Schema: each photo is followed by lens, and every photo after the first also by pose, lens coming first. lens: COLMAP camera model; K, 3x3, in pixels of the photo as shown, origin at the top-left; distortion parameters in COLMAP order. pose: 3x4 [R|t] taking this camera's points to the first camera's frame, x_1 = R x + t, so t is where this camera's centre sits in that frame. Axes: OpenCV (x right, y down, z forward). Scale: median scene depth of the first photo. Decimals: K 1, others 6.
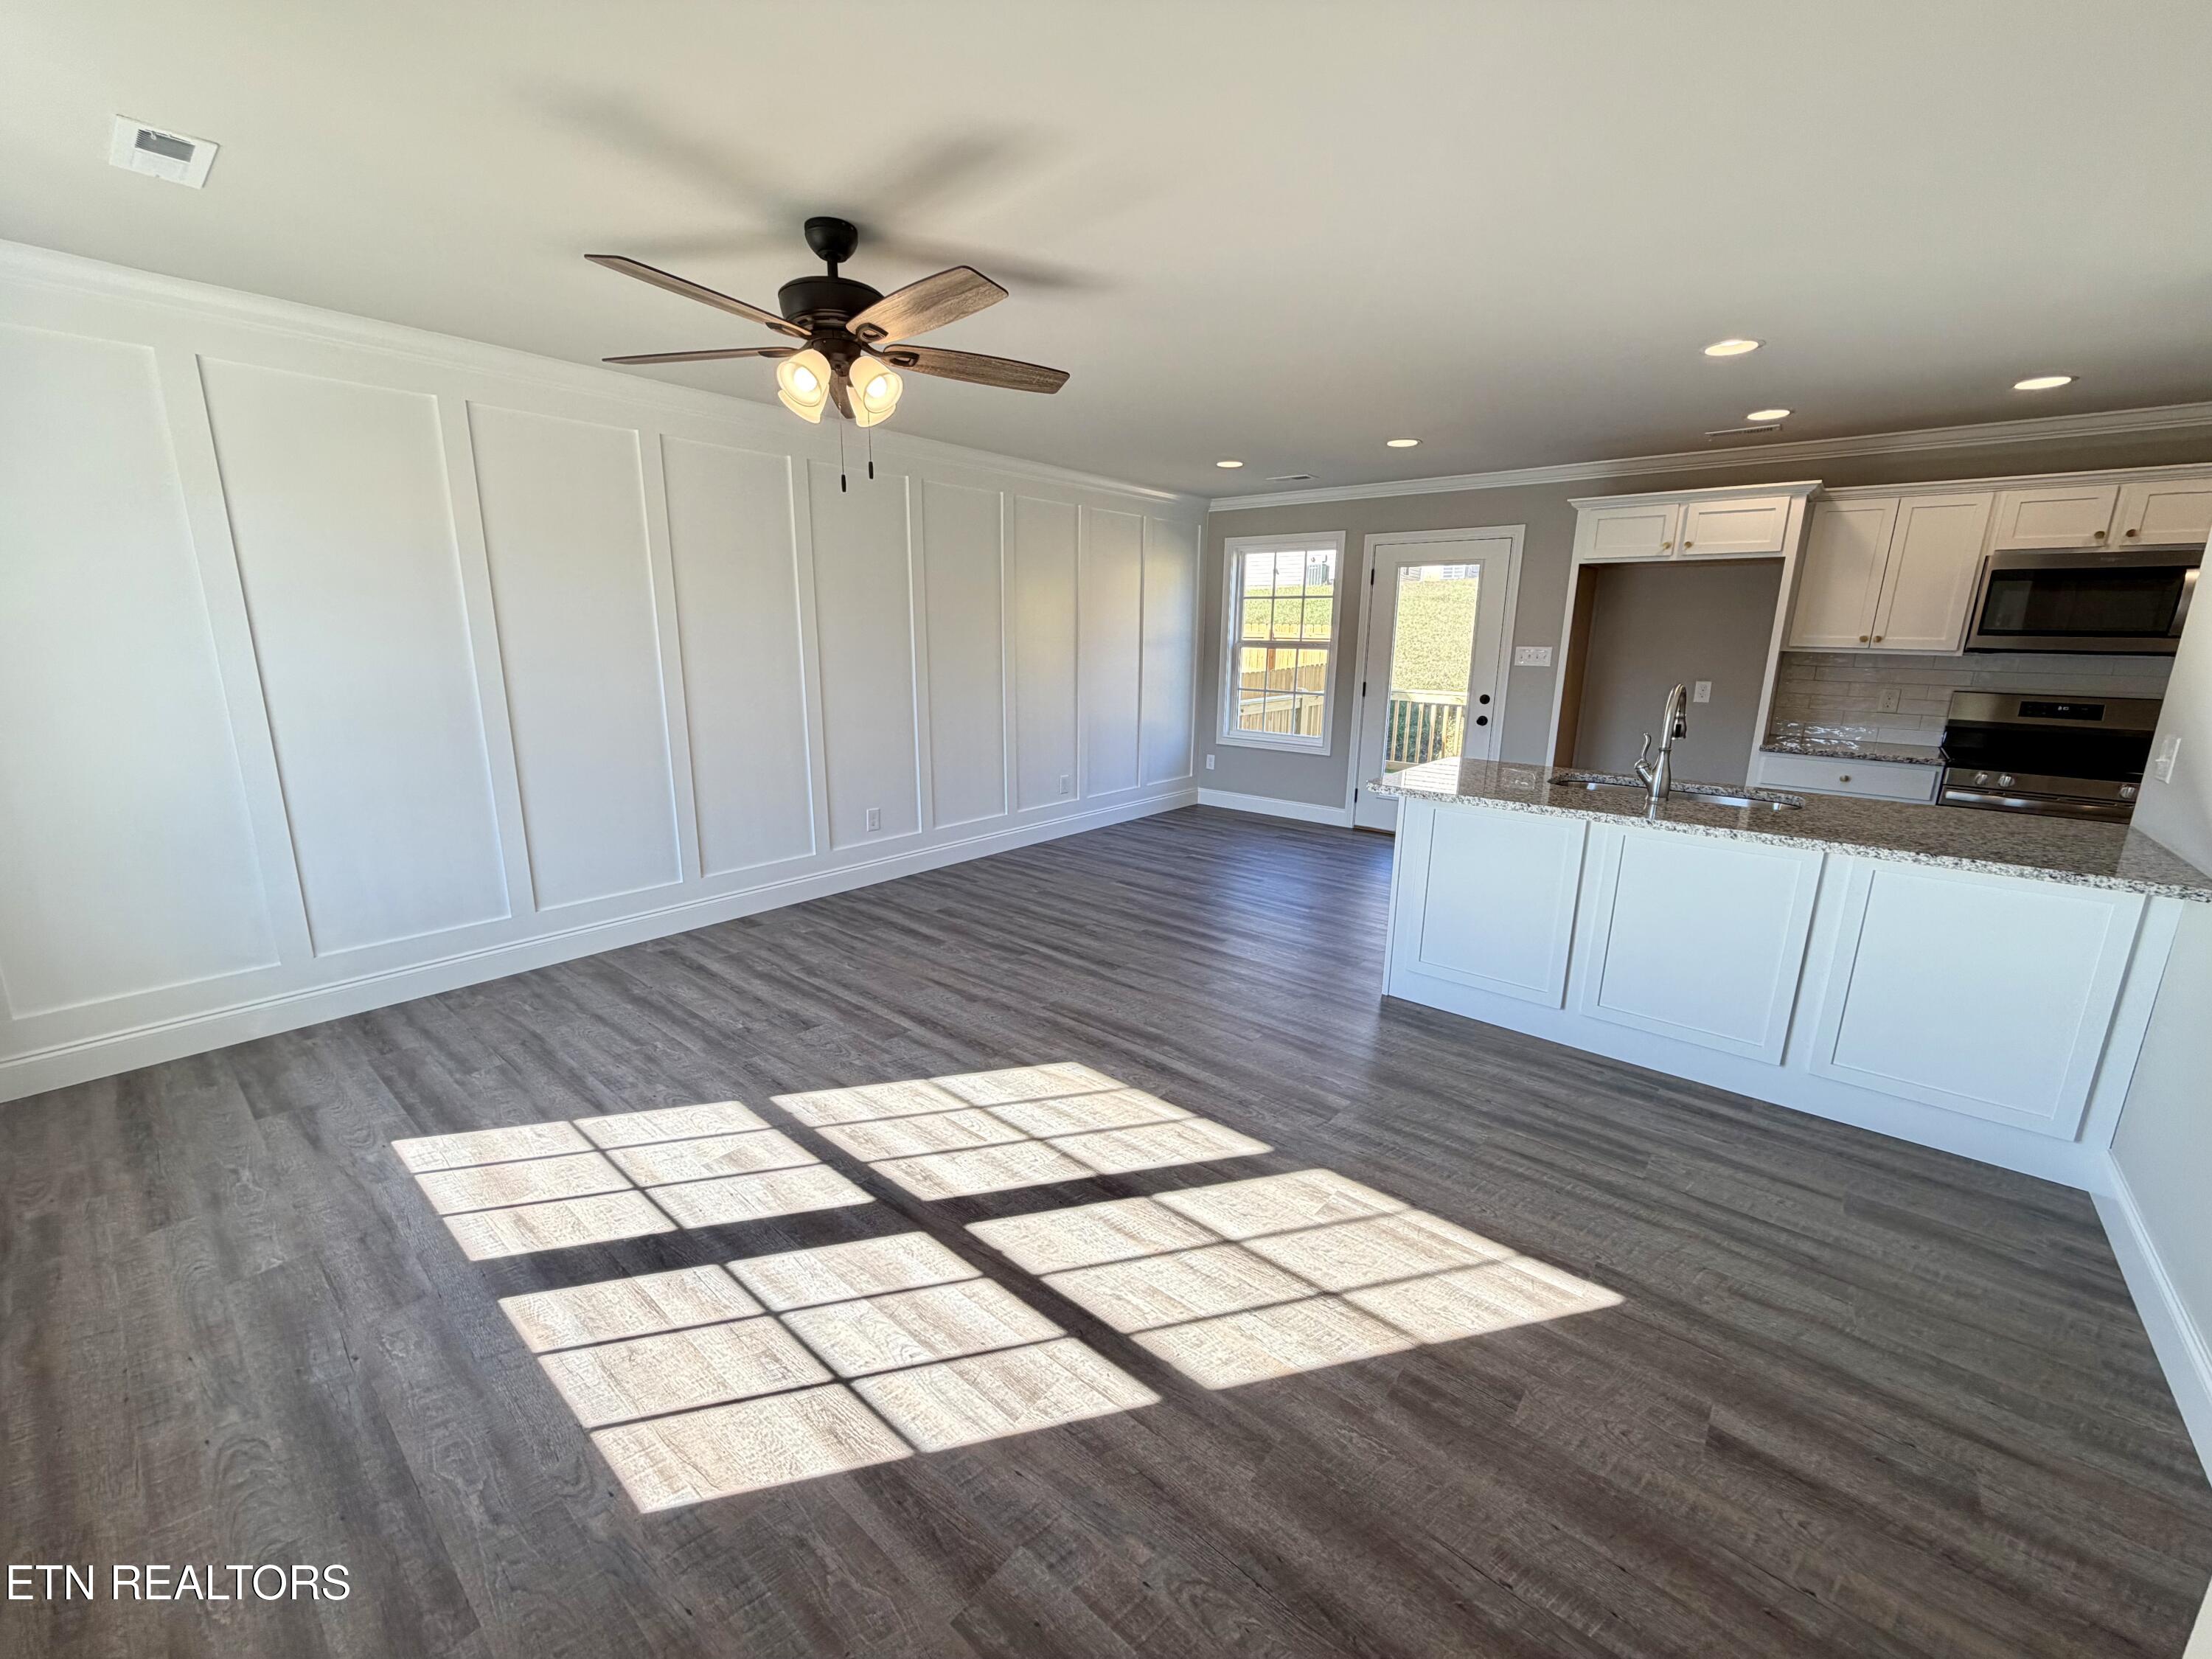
lens RADIAL K [[877.6, 0, 1101.8], [0, 877.6, 826.3], [0, 0, 1]] dist [0.000600, 0.000212]
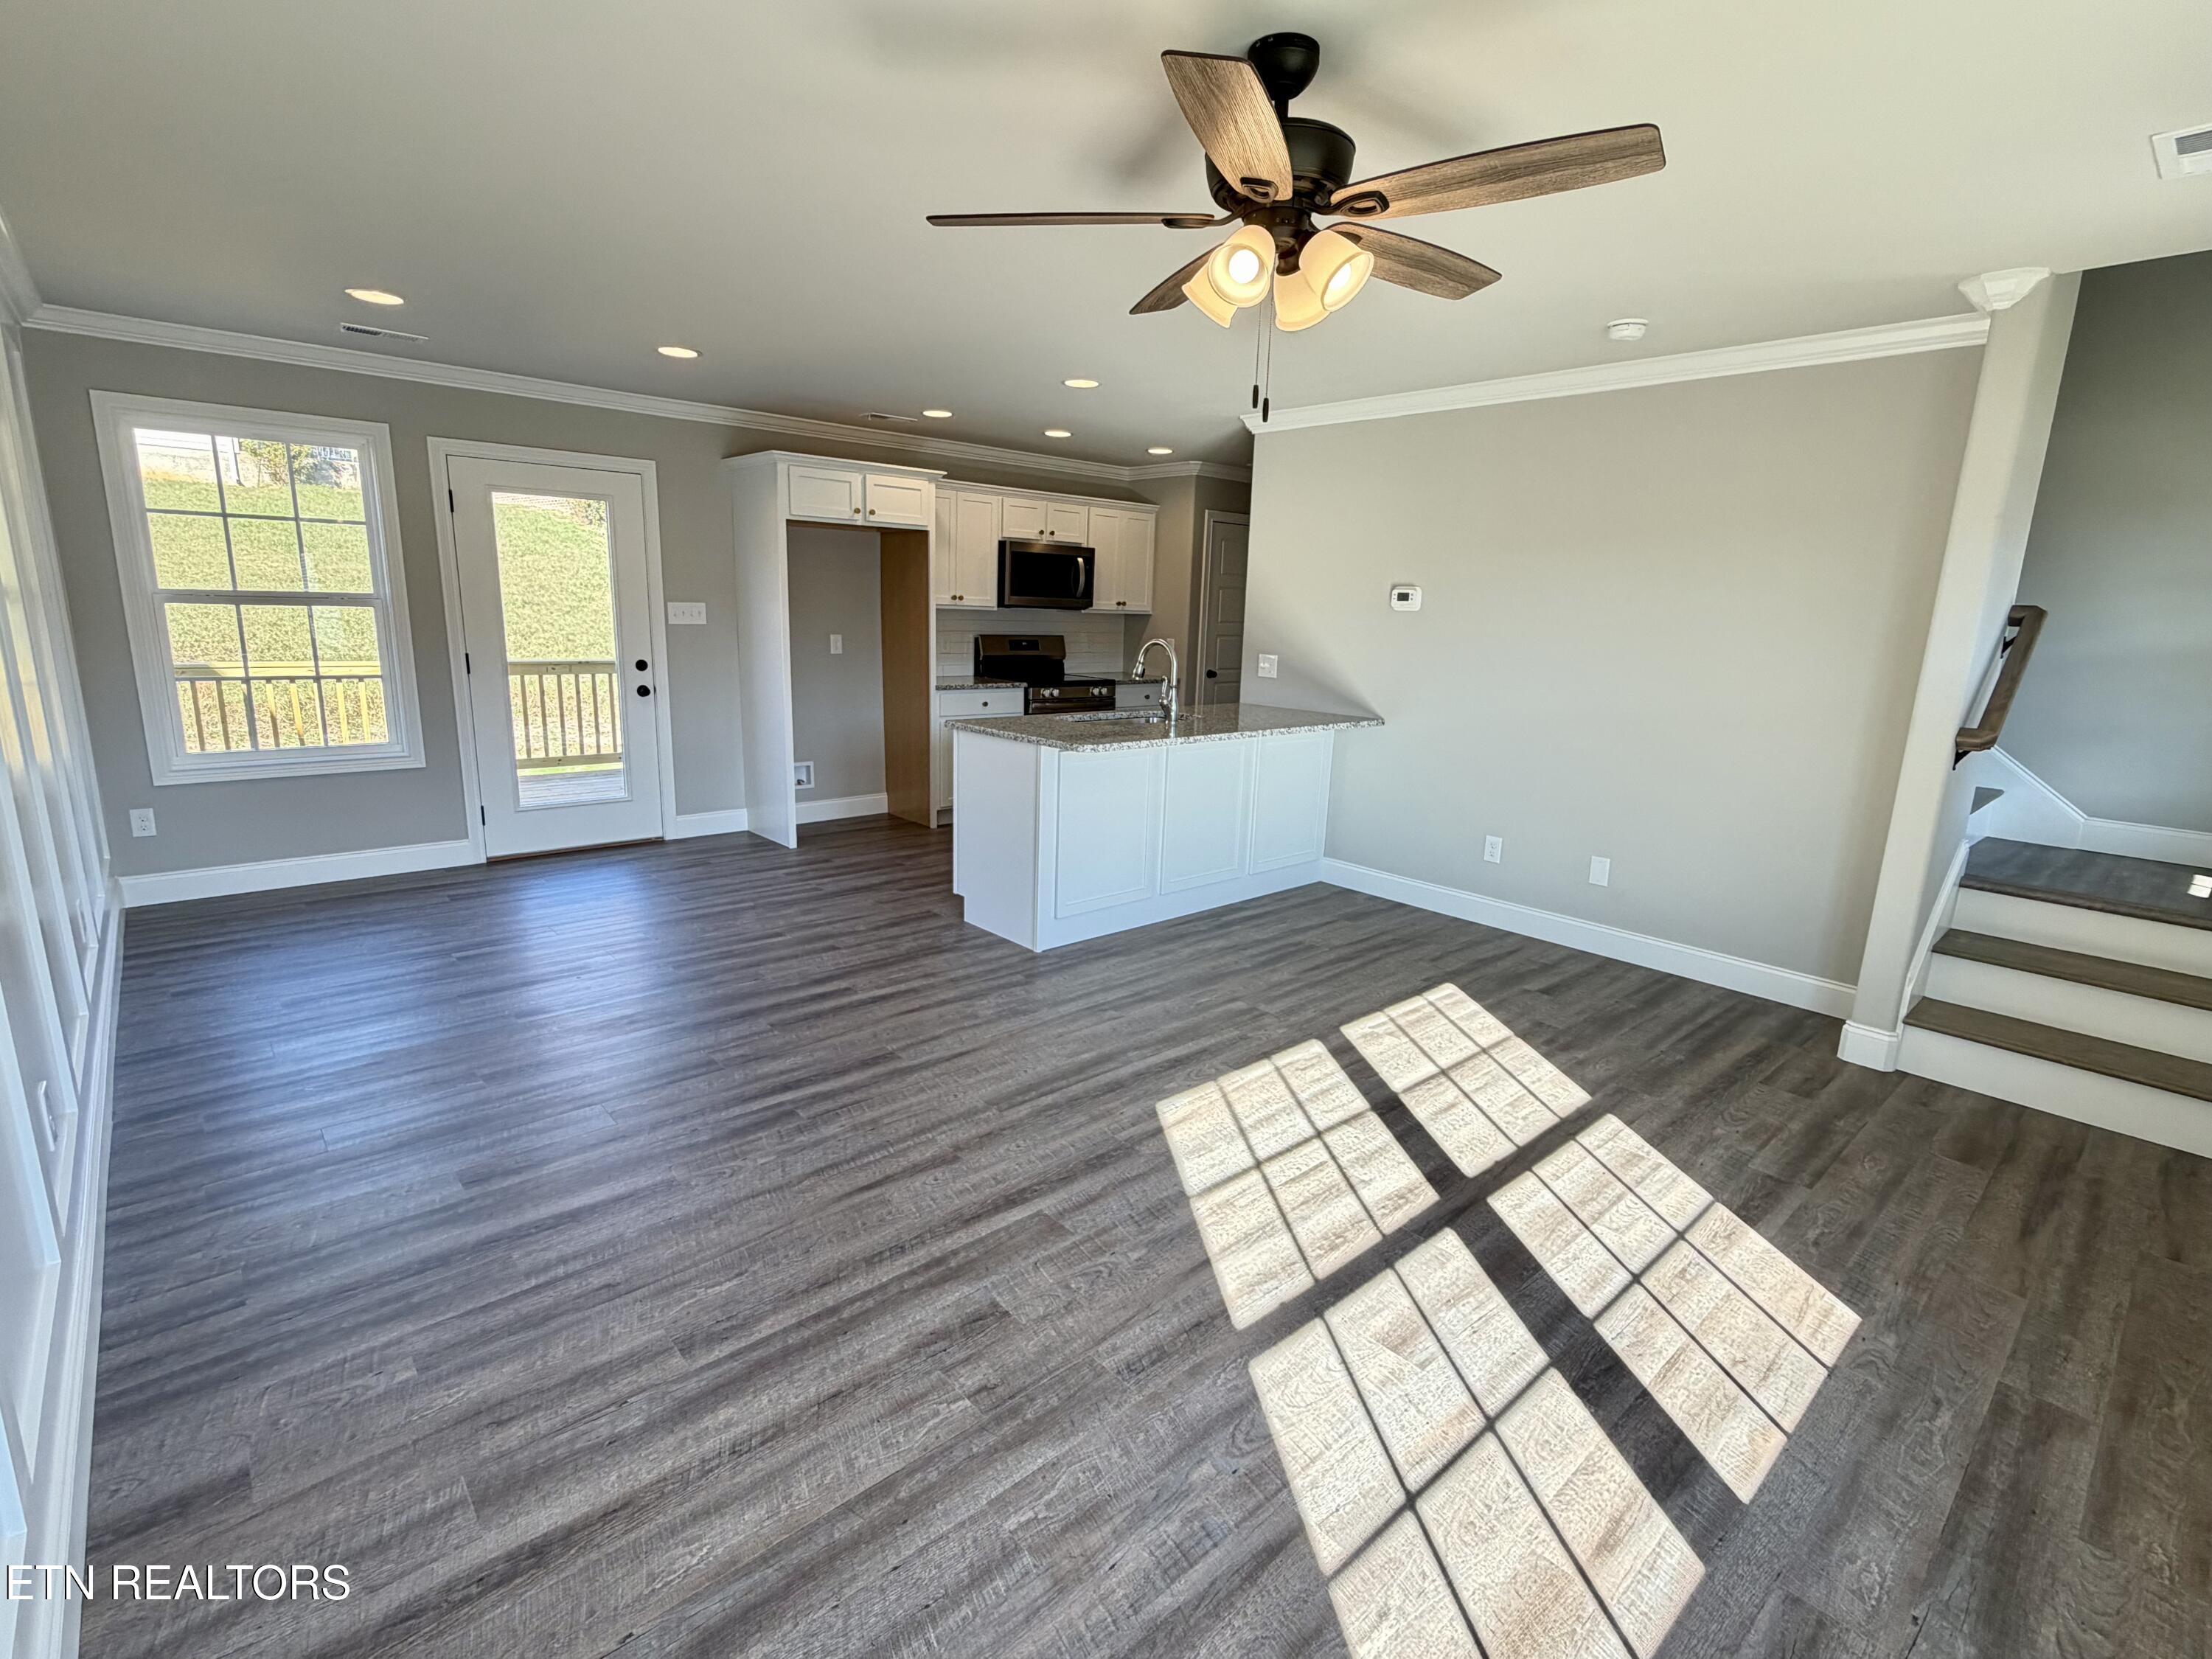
lens RADIAL K [[1037.7, 0, 1101.5], [0, 1037.7, 828.6], [0, 0, 1]] dist [0.001301, -0.000732]
pose [[0.141044, -0.219836, 0.965287, -0.790812], [0.188626, 0.963140, 0.191785, -0.163257], [-0.971868, 0.155028, 0.177312, 0.676095]]
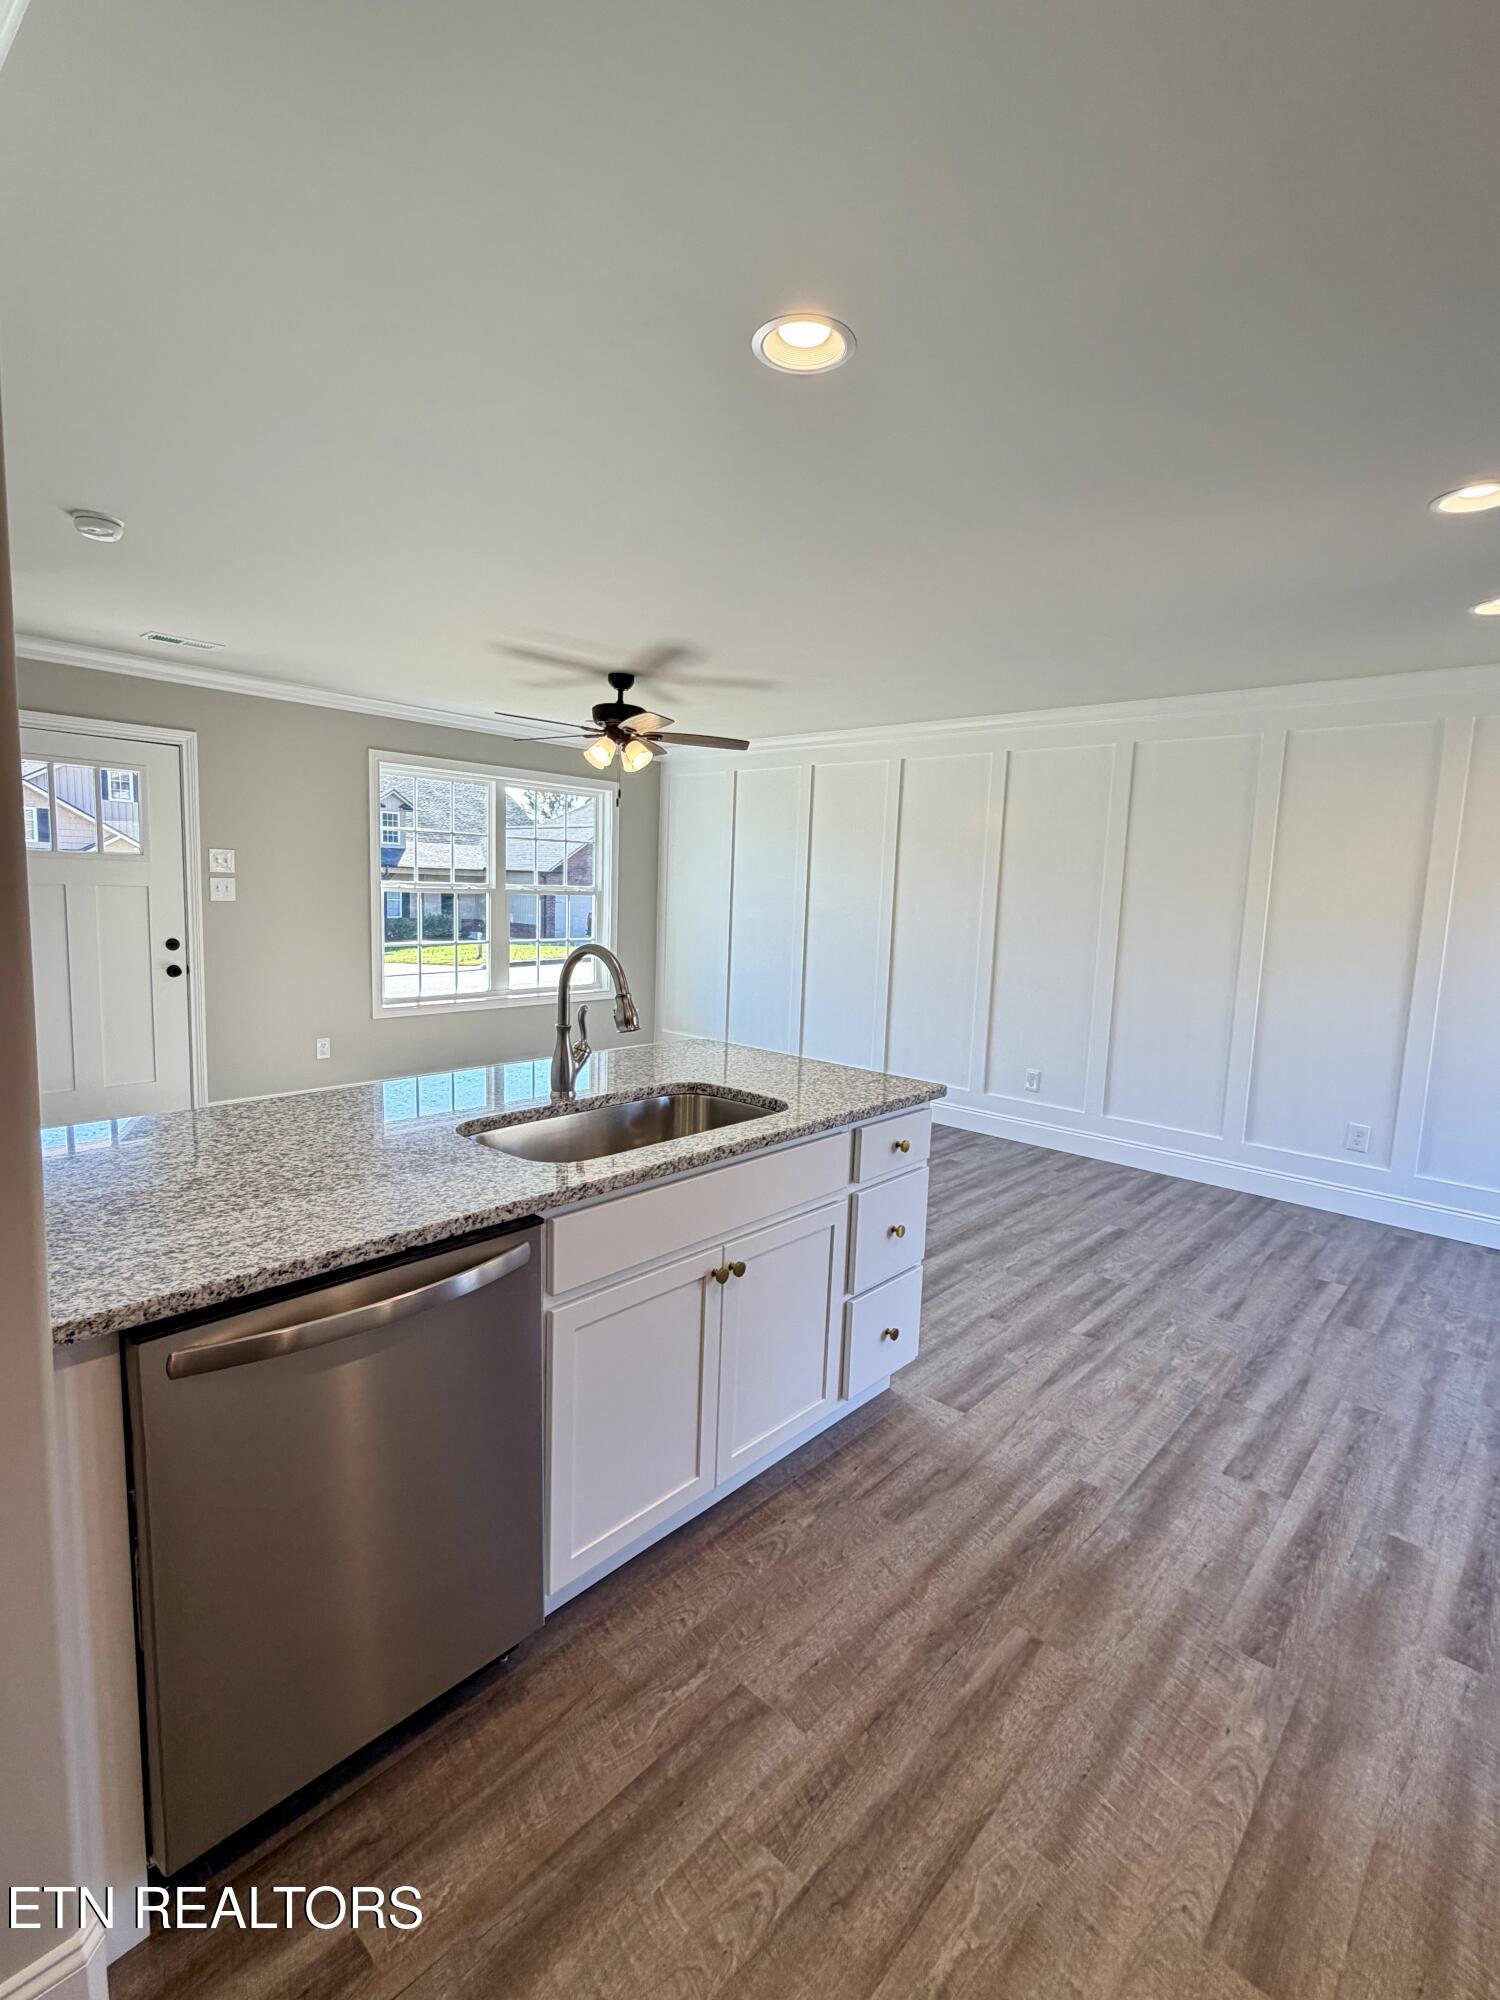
lens RADIAL K [[938.3, 0, 752.7], [0, 938.3, 1000.8], [0, 0, 1]] dist [0.001301, -0.000732]
pose [[-0.031849, 0.110236, -0.993395, 1.117804], [-0.255245, 0.960047, 0.114719, -0.188661], [0.966352, 0.257213, -0.002440, 0.908497]]
